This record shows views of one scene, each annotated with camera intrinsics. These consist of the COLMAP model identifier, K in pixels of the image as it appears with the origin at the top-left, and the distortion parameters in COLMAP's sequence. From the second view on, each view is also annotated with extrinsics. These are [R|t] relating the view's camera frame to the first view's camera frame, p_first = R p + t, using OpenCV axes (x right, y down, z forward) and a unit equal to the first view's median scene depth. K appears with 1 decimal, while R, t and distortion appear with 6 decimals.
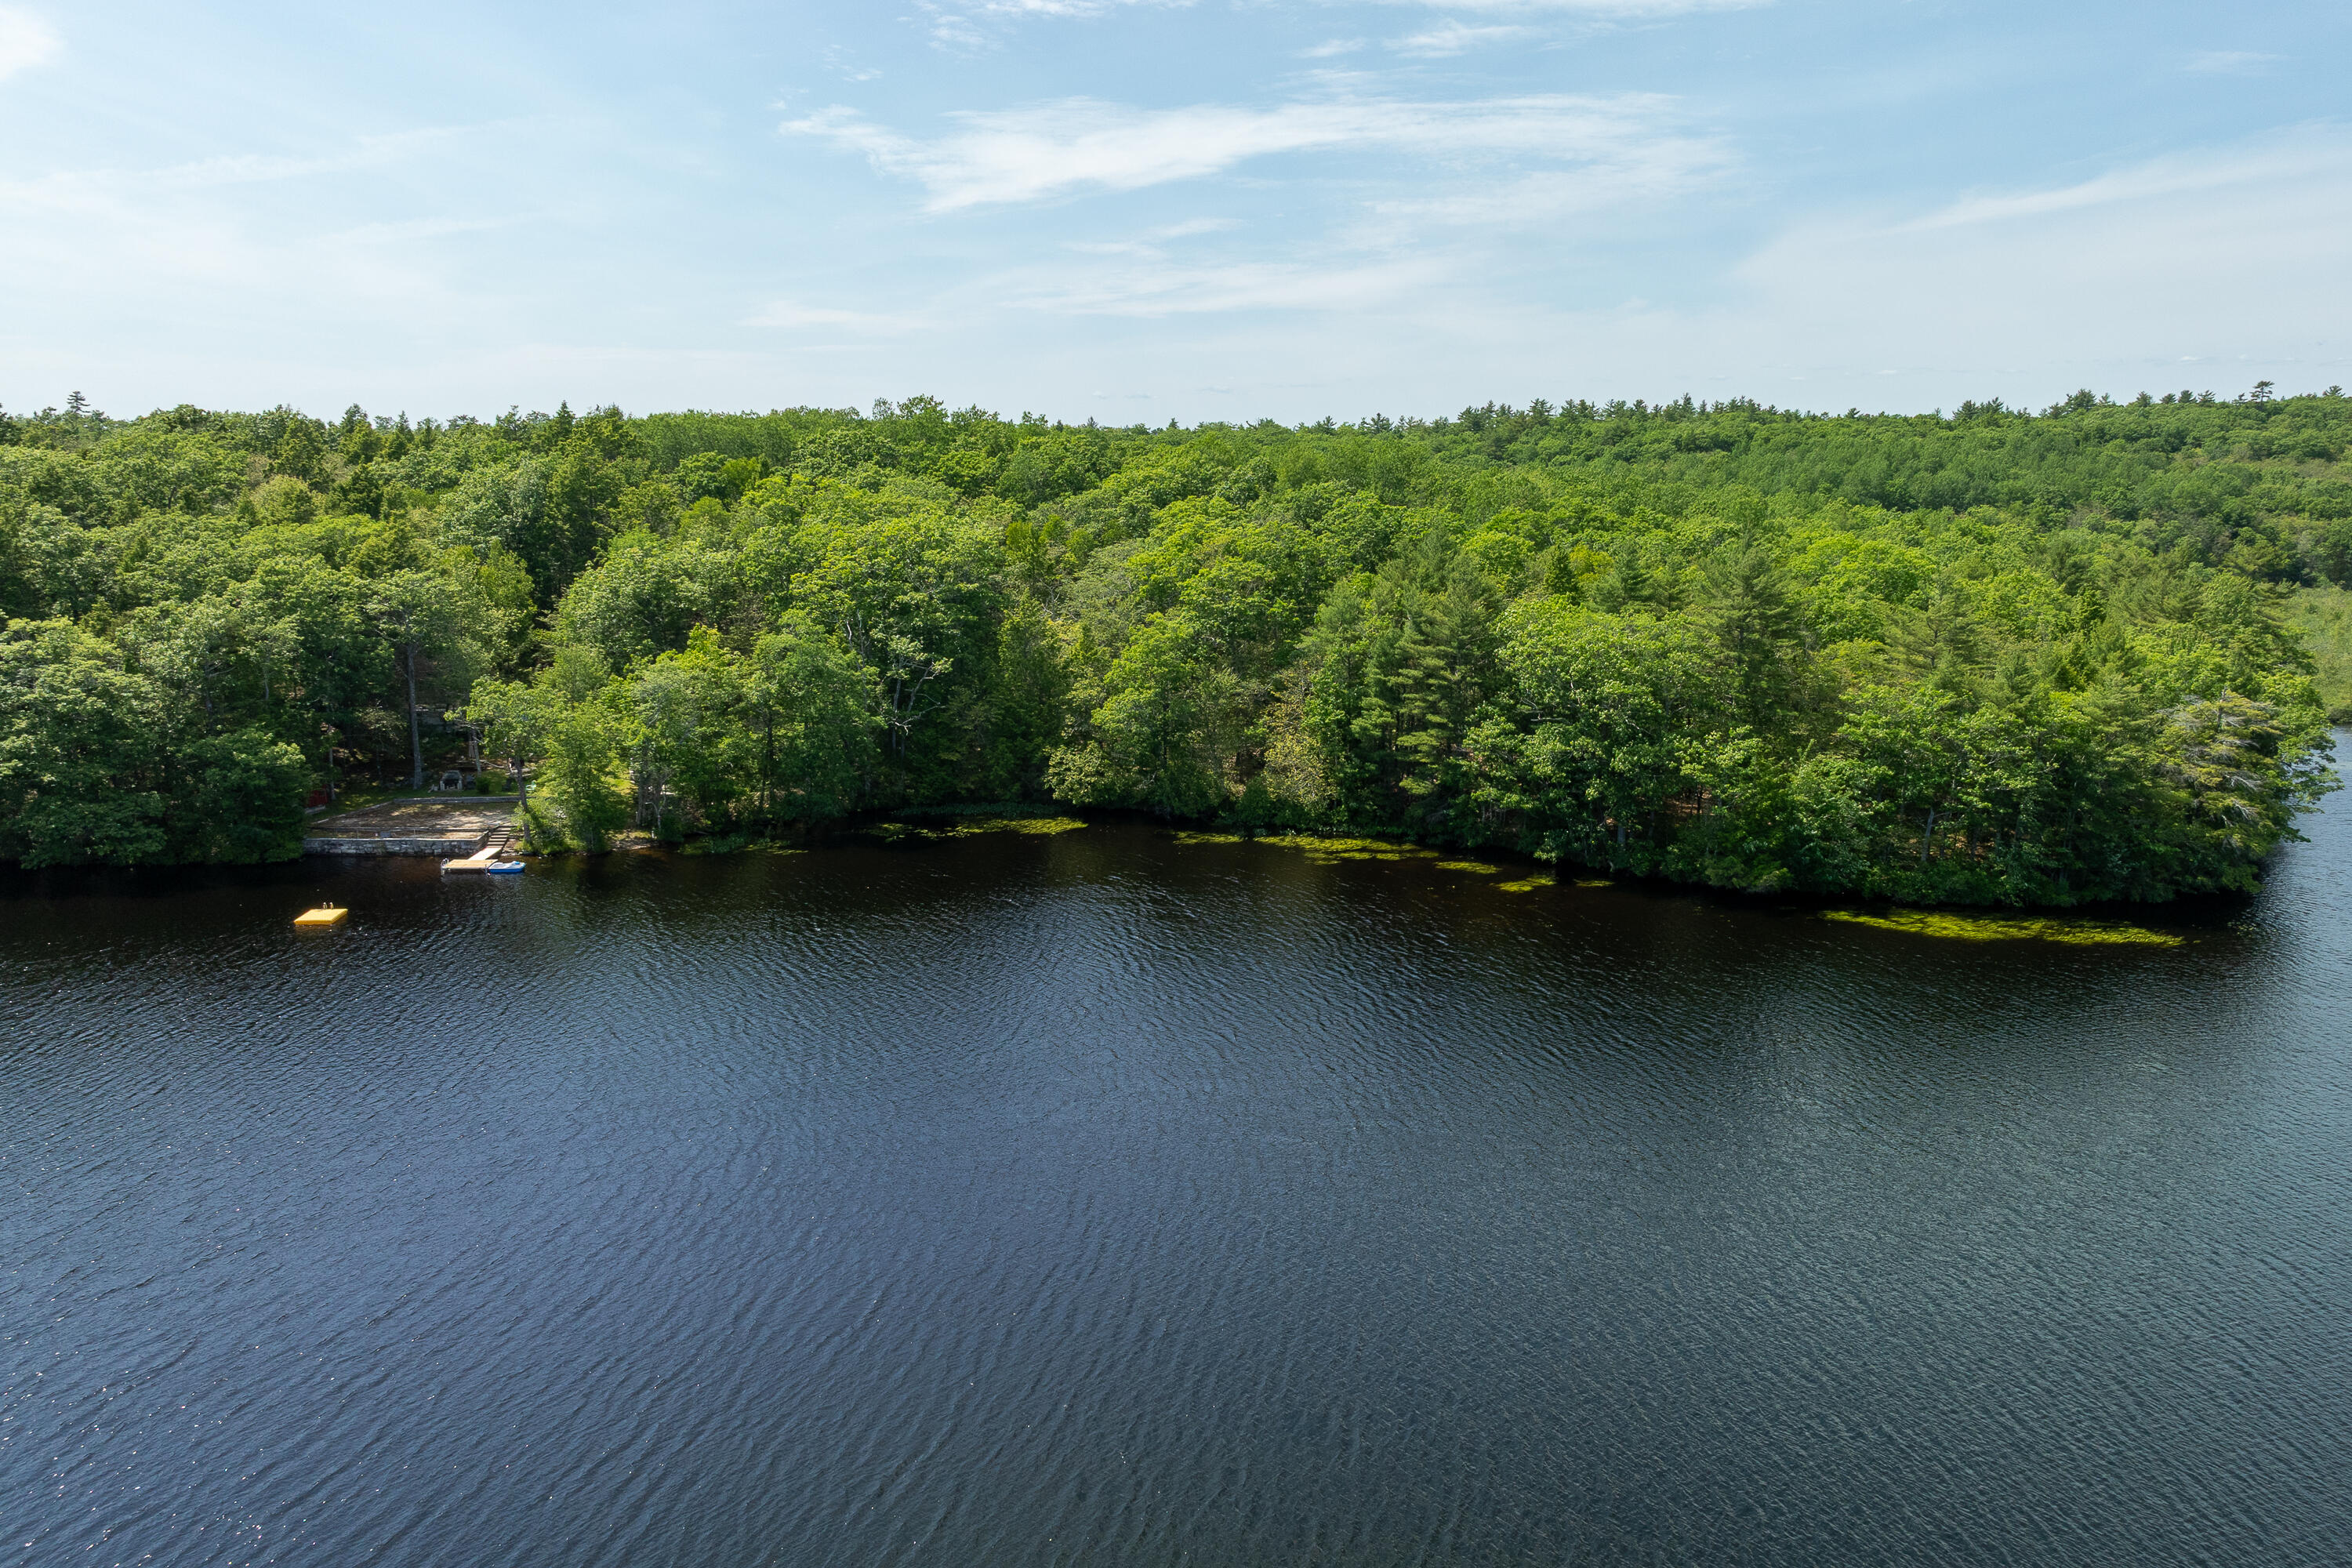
lens RADIAL K [[1748.2, 0, 1260.0], [0, 1748.2, 787.0], [0, 0, 1]] dist [-0.006244, -0.003080]
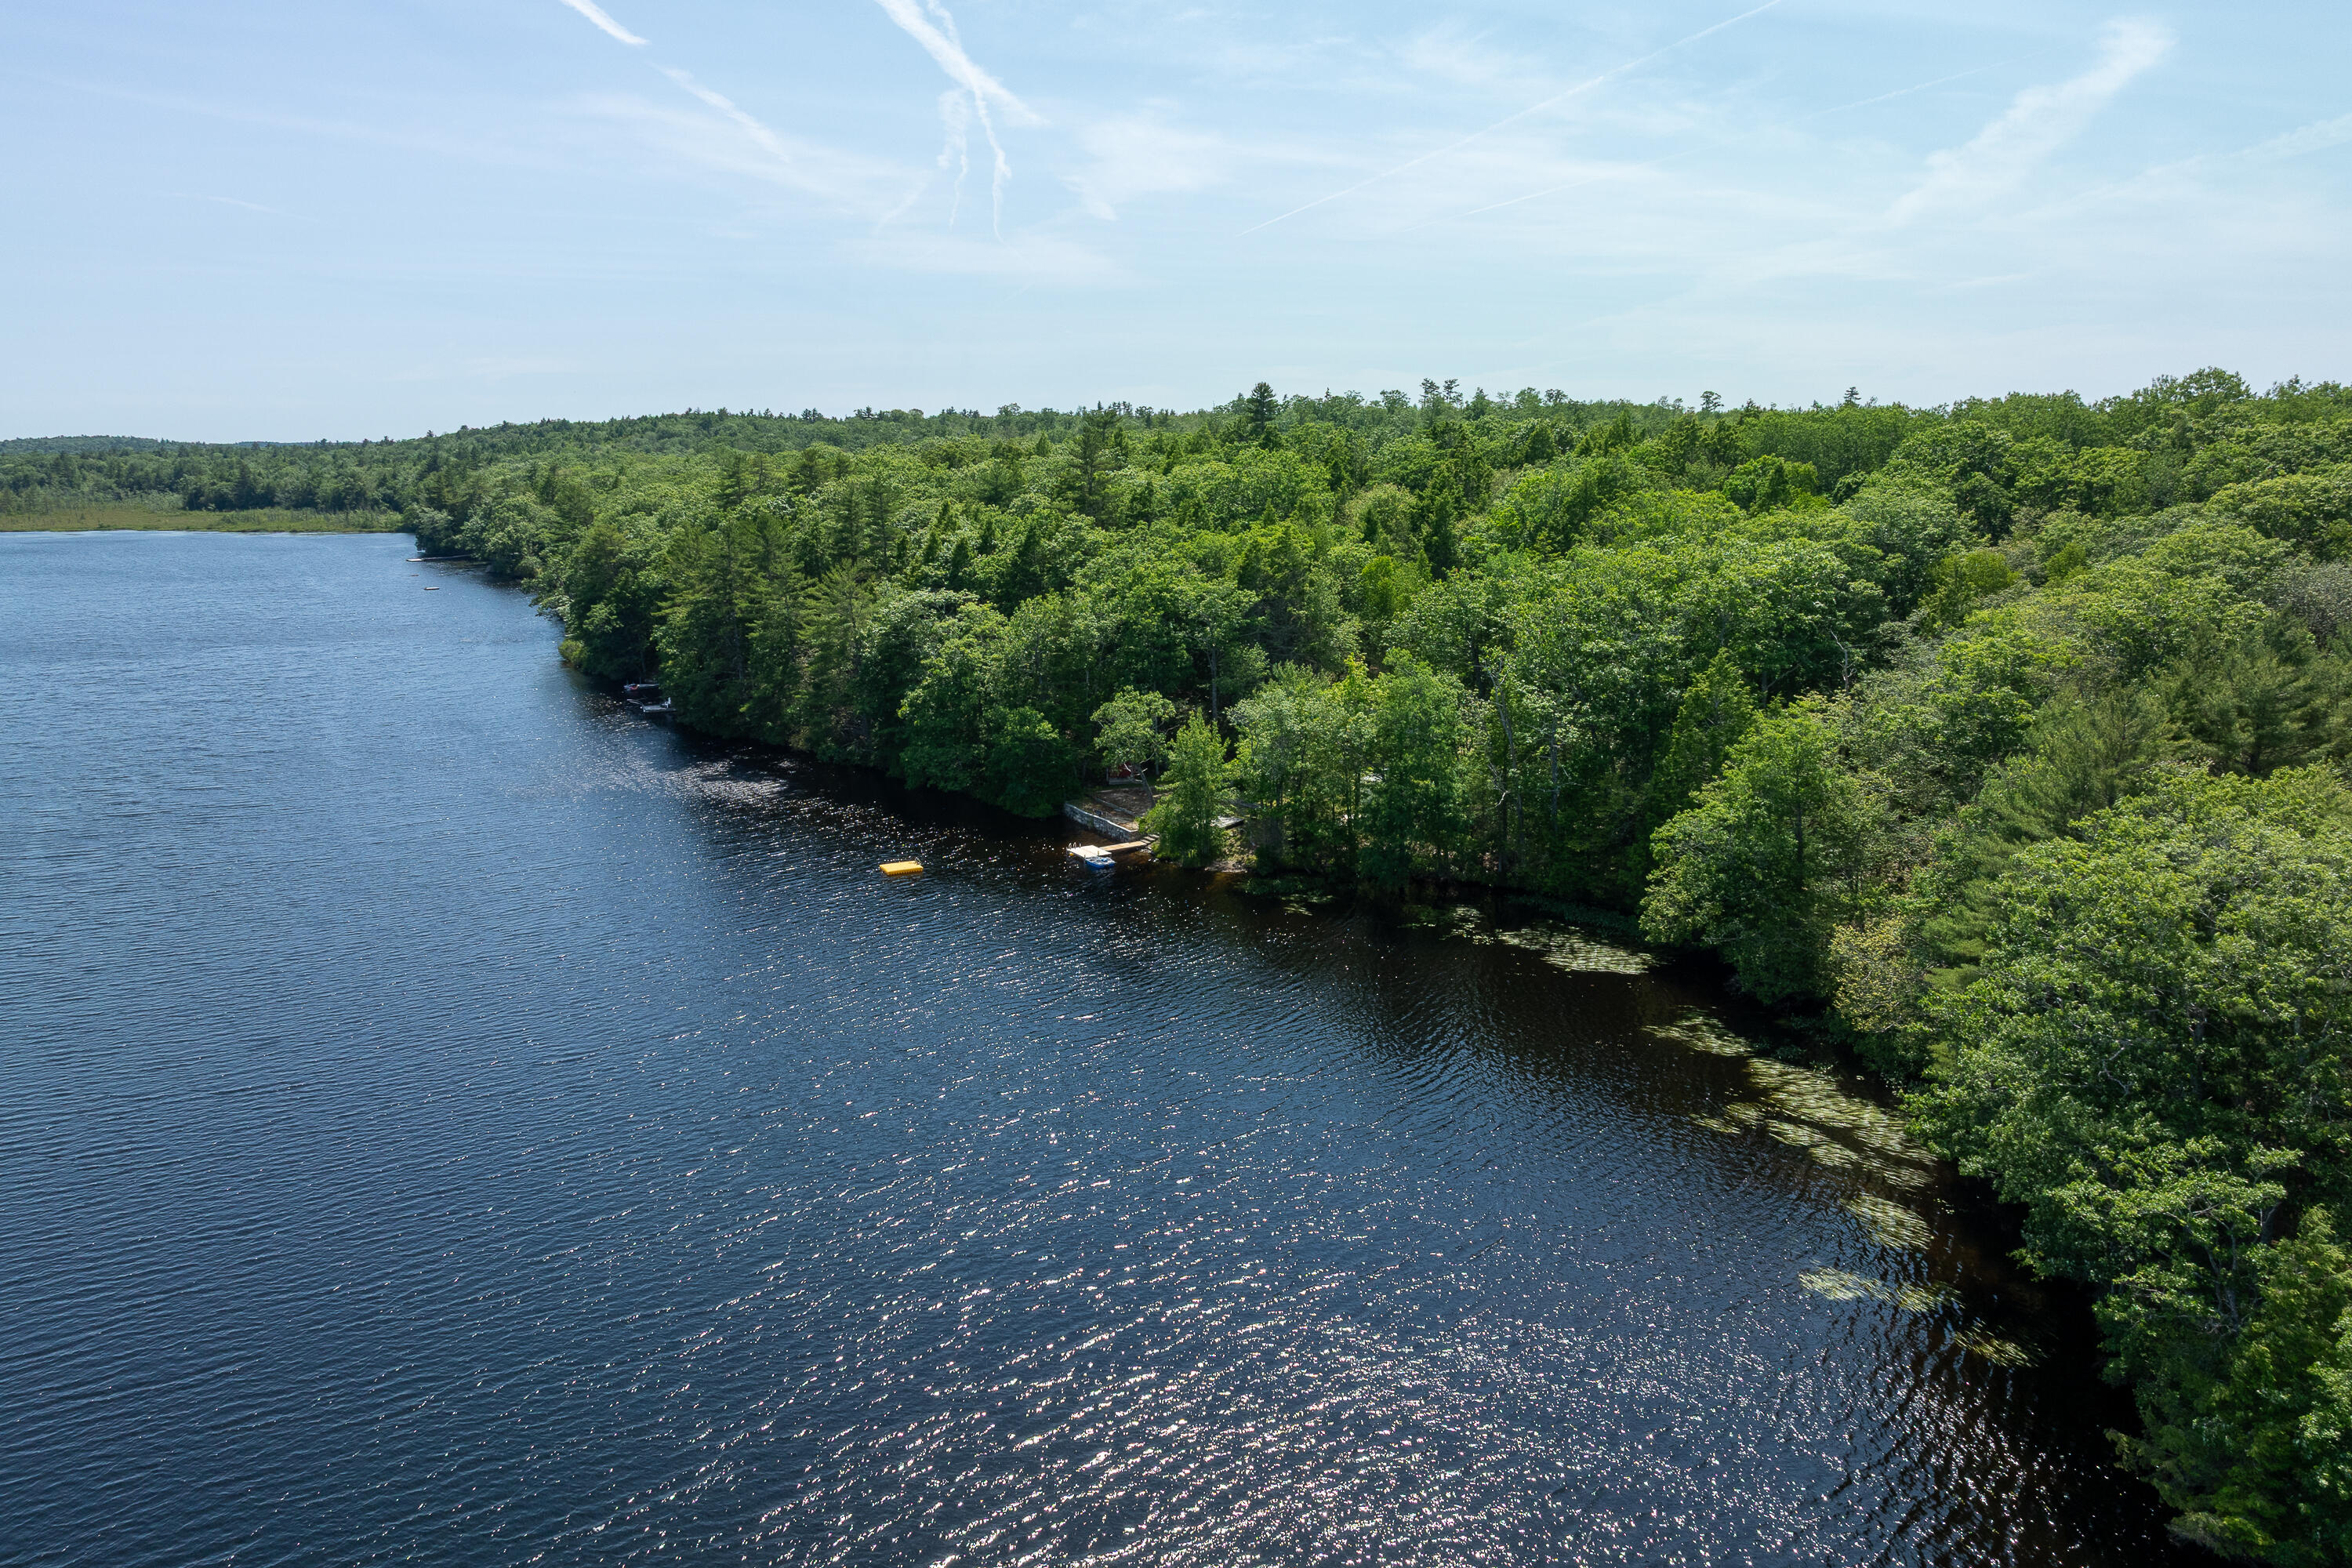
lens RADIAL K [[1618.2, 0, 1176.0], [0, 1618.2, 784.0], [0, 0, 1]] dist [-0.000964, -0.002358]
pose [[0.447122, 0.167739, -0.878604, 0.398550], [-0.149878, 0.982421, 0.111286, -0.102988], [0.881827, 0.081925, 0.464403, 0.480991]]
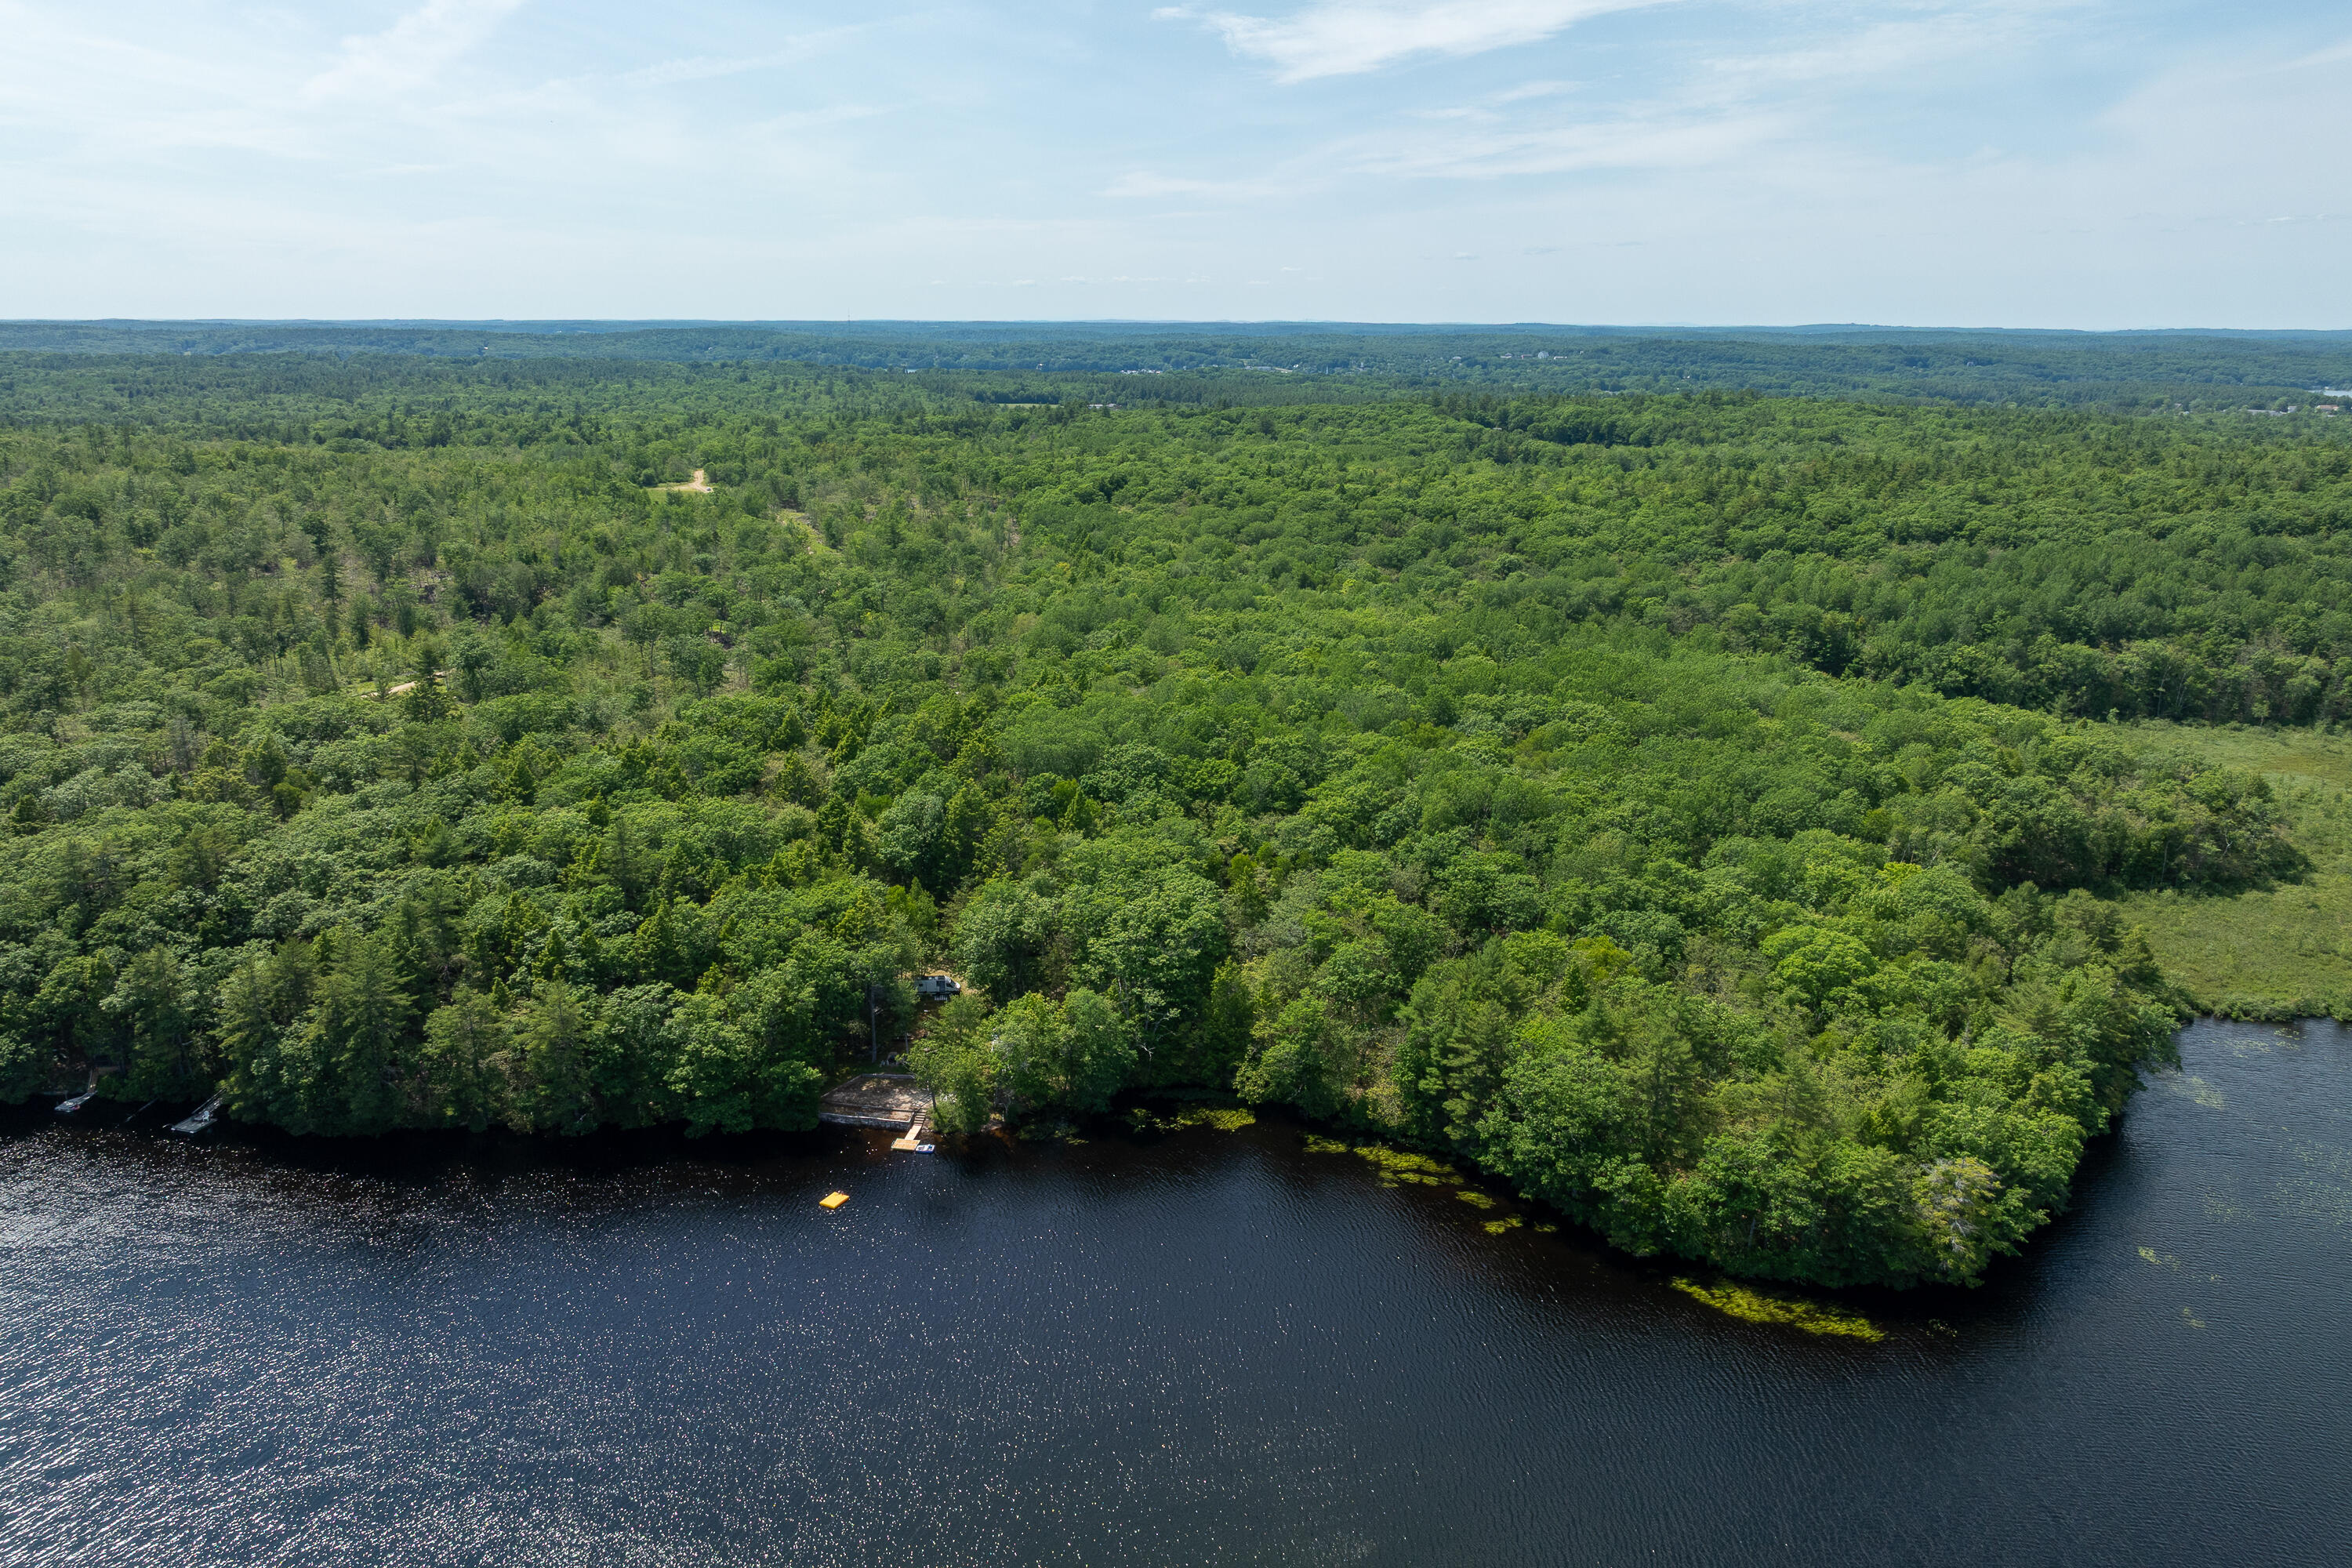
lens RADIAL K [[1631.6, 0, 1169.7], [0, 1631.6, 786.4], [0, 0, 1]] dist [-0.004672, -0.001270]
pose [[0.970846, 0.056529, -0.232942, 0.155253], [-0.034630, 0.994677, 0.097051, -0.421427], [0.237188, -0.086155, 0.967636, -0.451423]]
